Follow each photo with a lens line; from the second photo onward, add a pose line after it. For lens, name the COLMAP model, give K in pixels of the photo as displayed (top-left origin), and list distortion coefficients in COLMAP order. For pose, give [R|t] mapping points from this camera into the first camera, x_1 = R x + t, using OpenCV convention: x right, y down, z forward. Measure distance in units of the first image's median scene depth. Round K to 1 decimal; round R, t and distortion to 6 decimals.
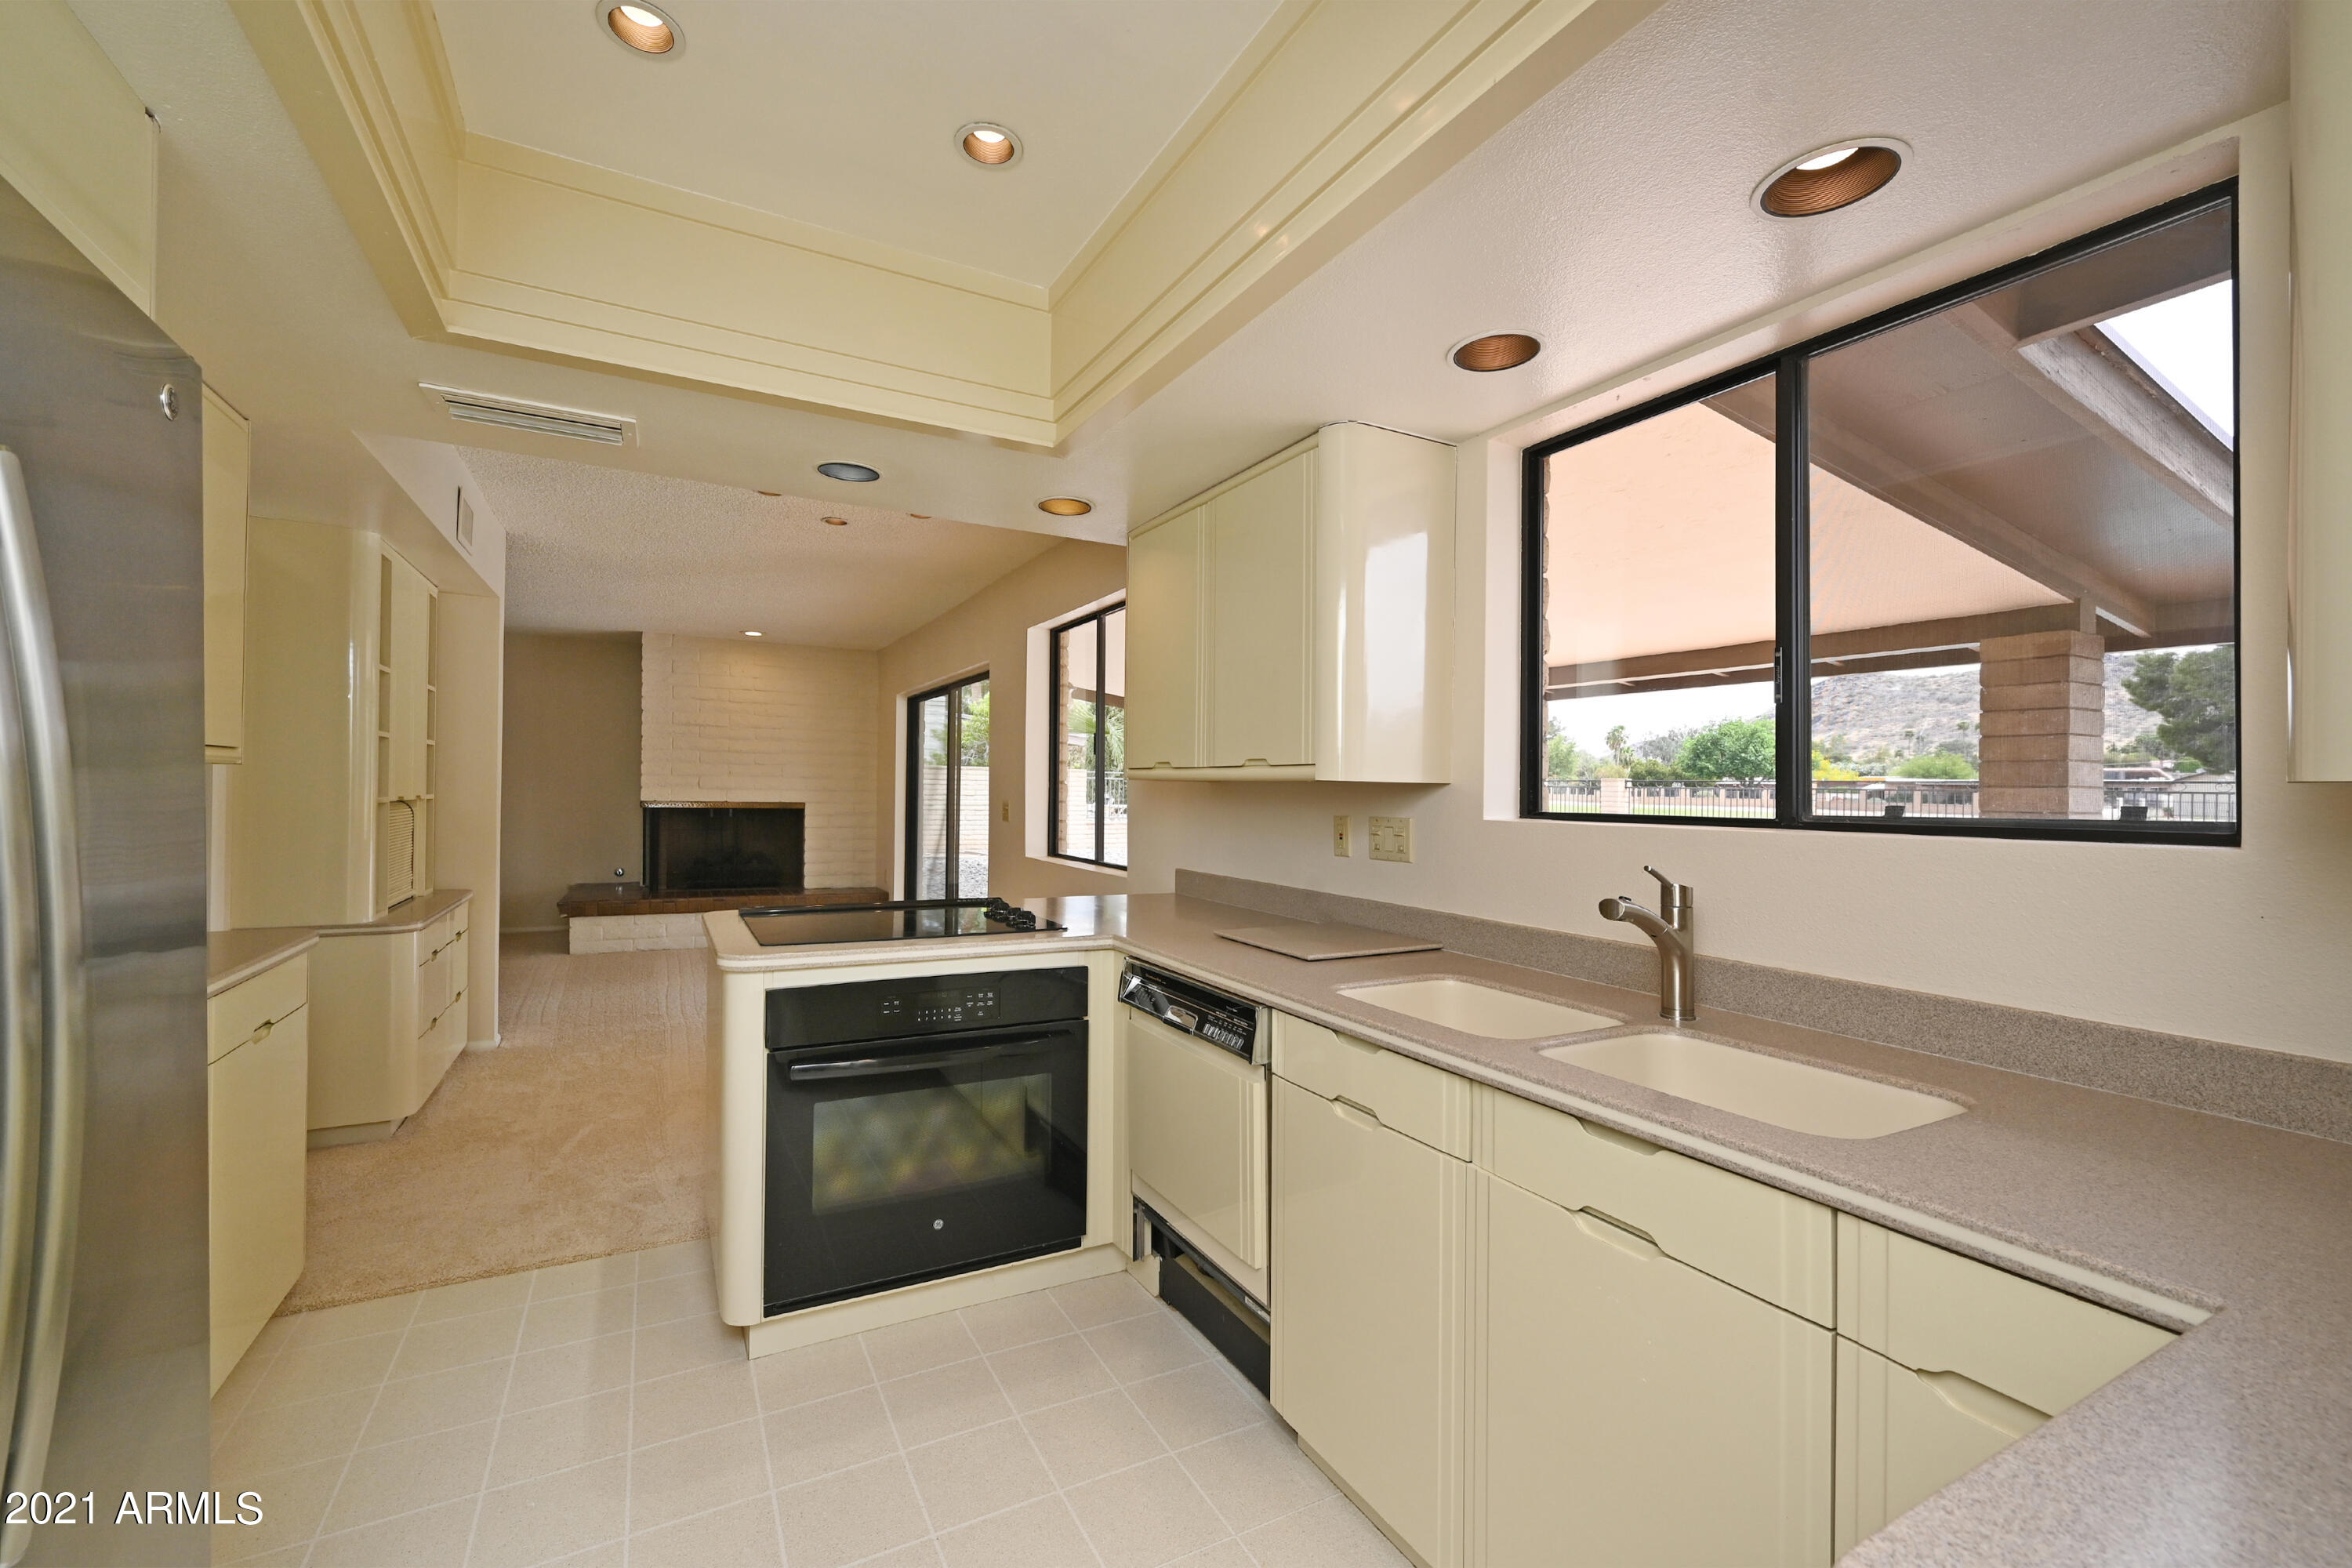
lens RADIAL K [[930.9, 0, 1165.9], [0, 930.9, 788.8], [0, 0, 1]] dist [-0.004822, 0.001709]
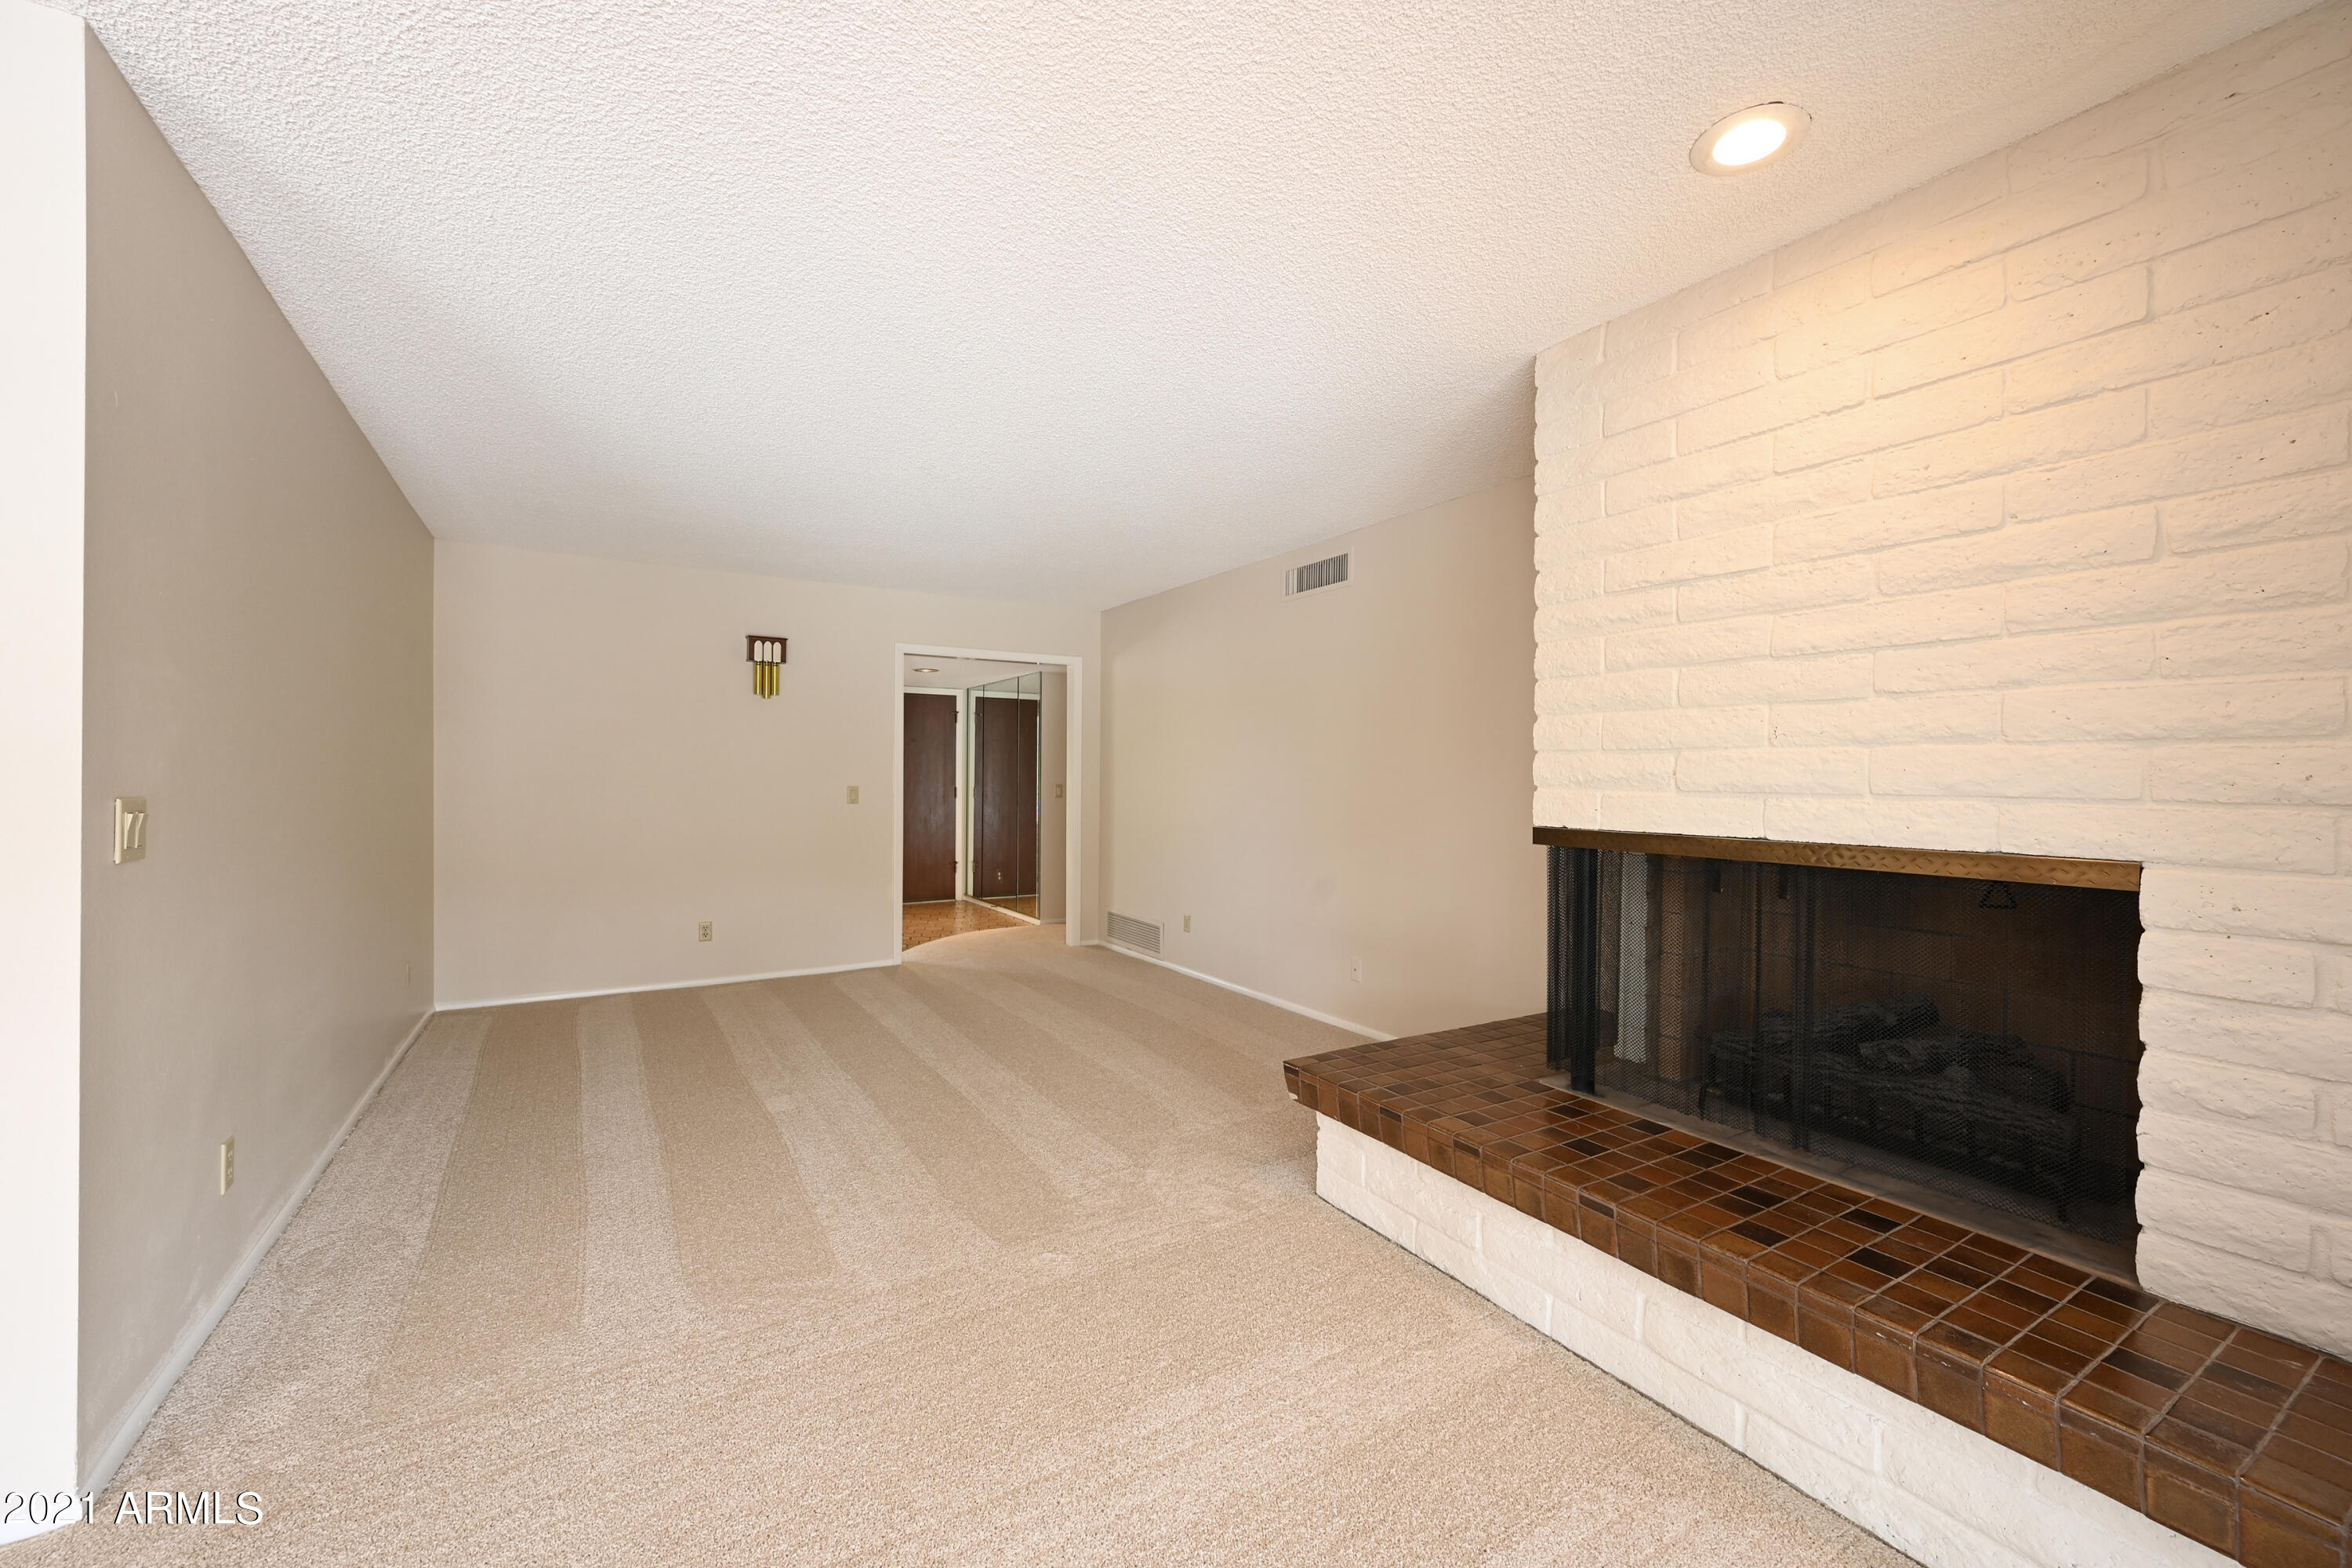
lens RADIAL K [[930.9, 0, 1170.2], [0, 930.9, 784.4], [0, 0, 1]] dist [-0.004822, 0.001709]
pose [[0.053916, -0.009728, -0.998498, -0.207529], [-0.003607, 0.999944, -0.009937, 0.001107], [0.998539, 0.004138, 0.053878, 0.814890]]
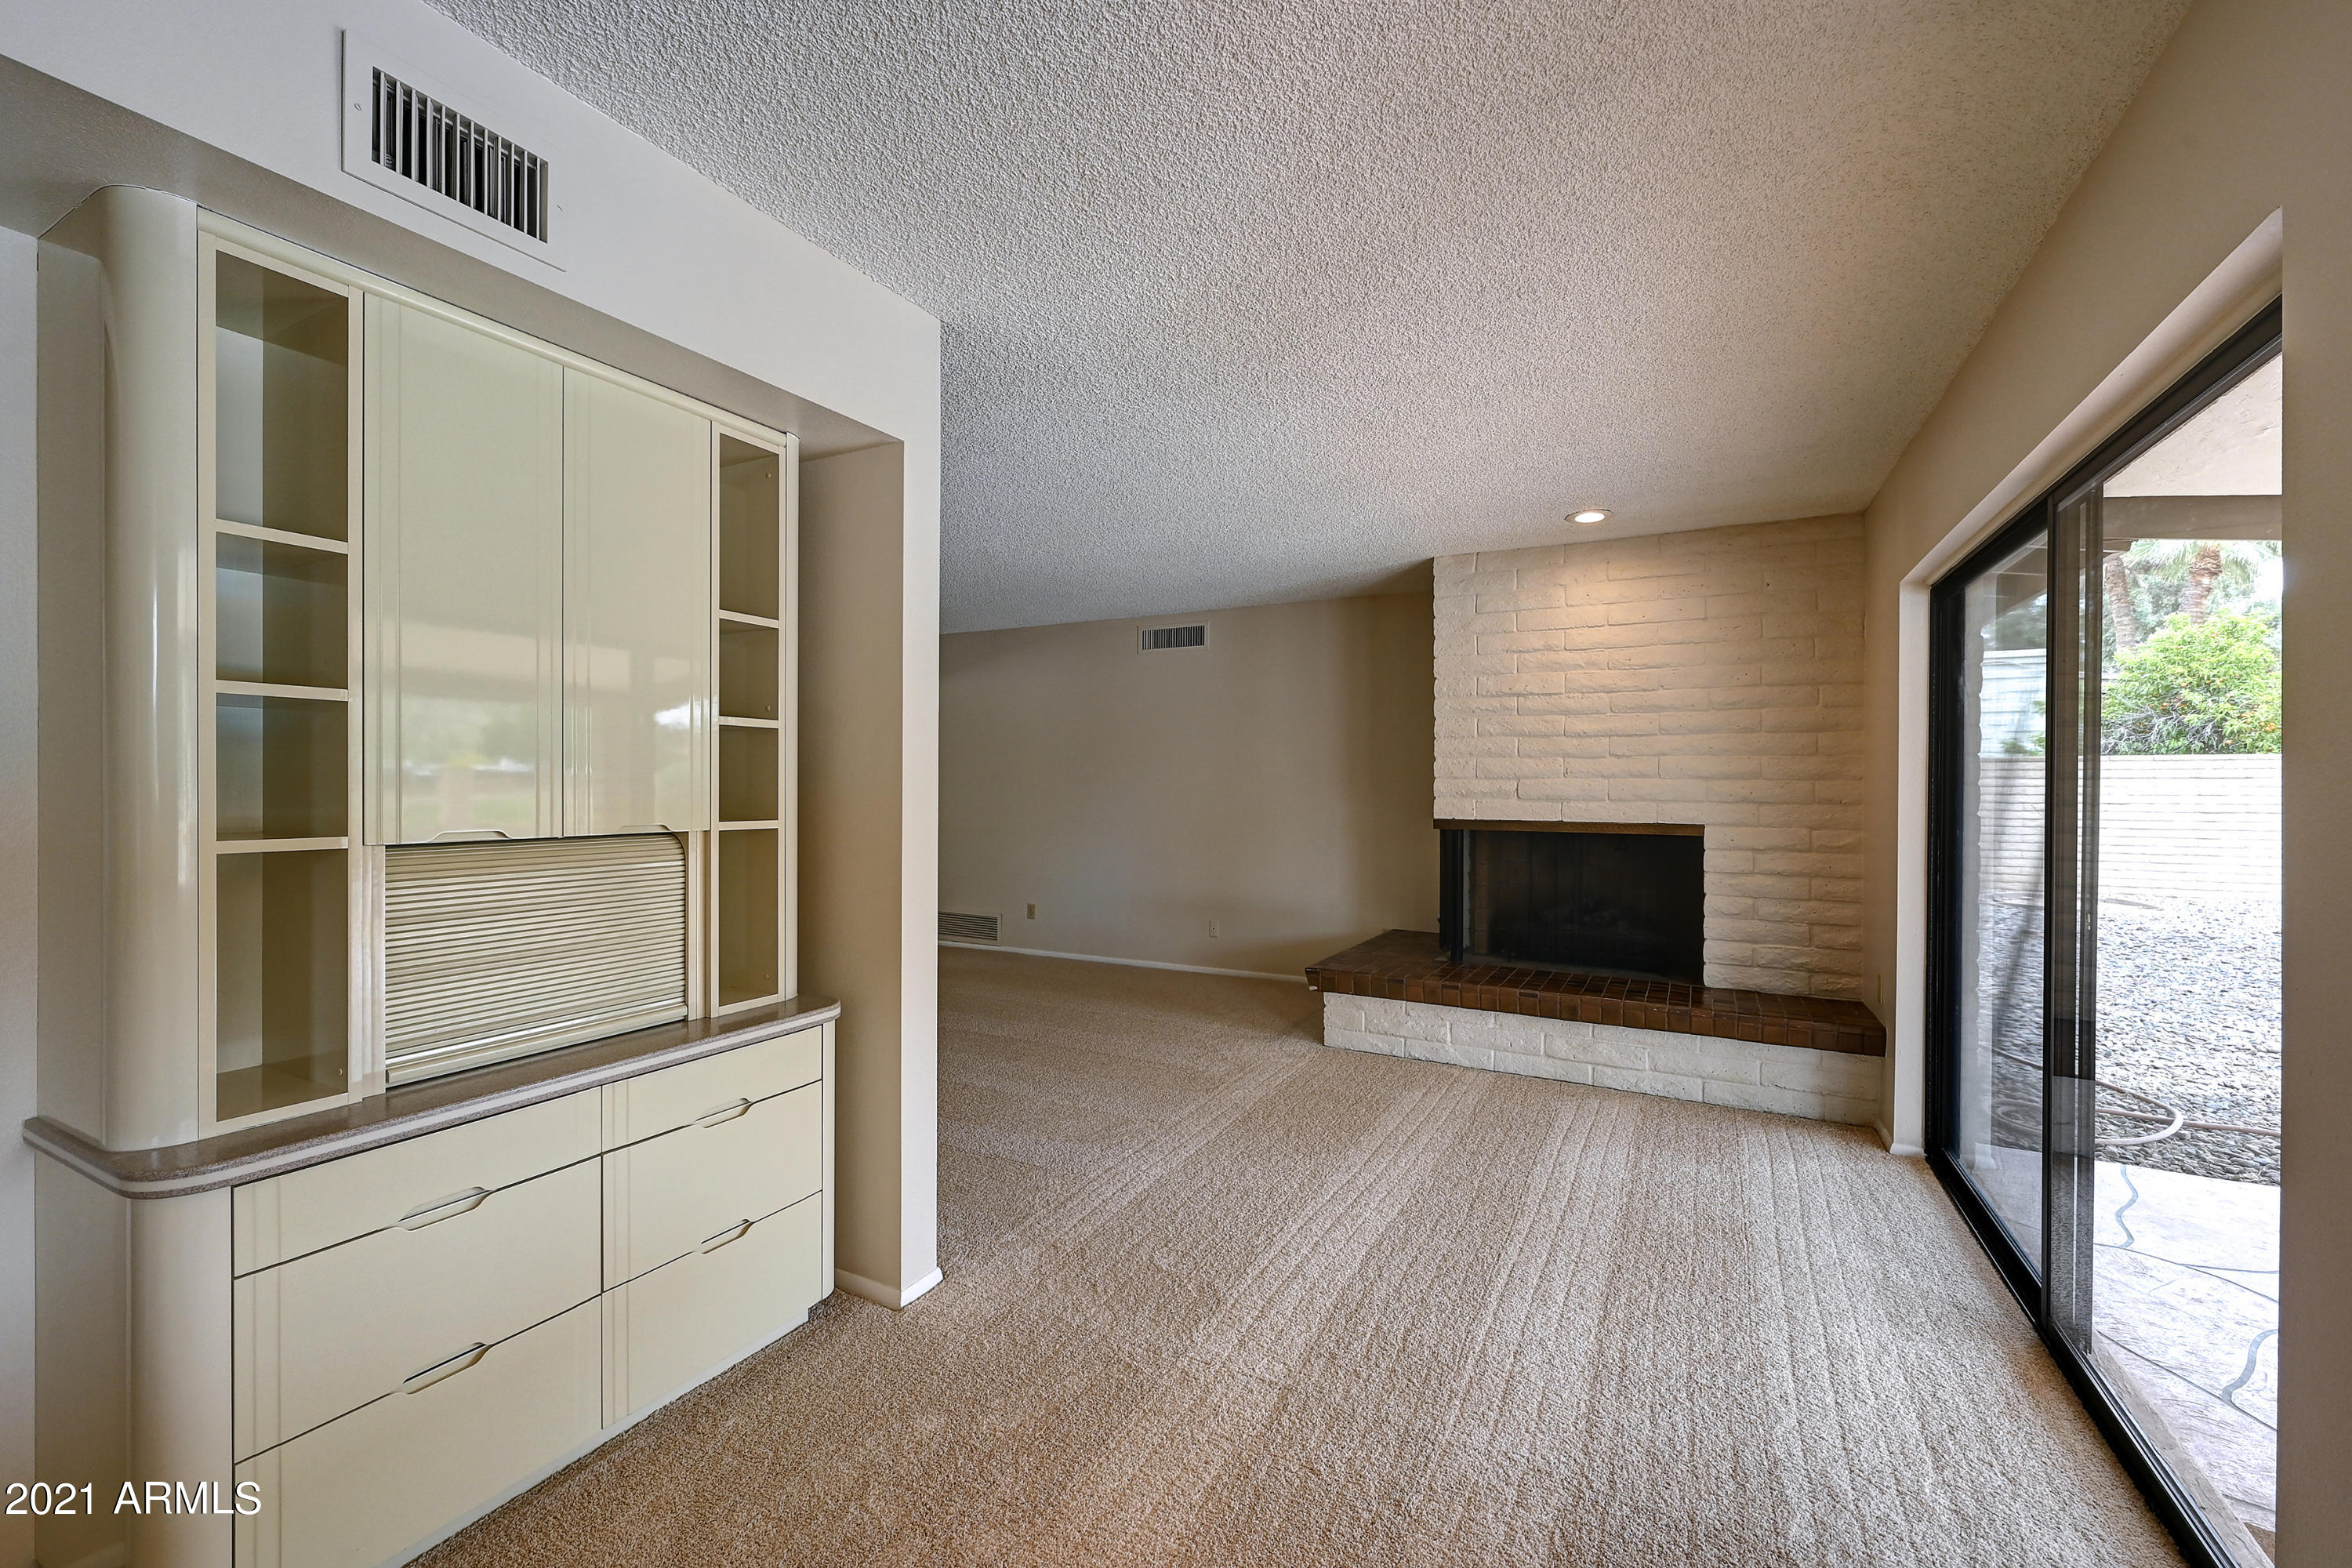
lens RADIAL K [[930.9, 0, 1214.4], [0, 930.9, 792.2], [0, 0, 1]] dist [-0.004822, 0.001709]
pose [[0.558982, -0.008905, -0.829132, -0.109276], [0.008126, 0.999953, -0.005260, -0.003095], [0.829140, -0.003797, 0.559028, 0.494714]]
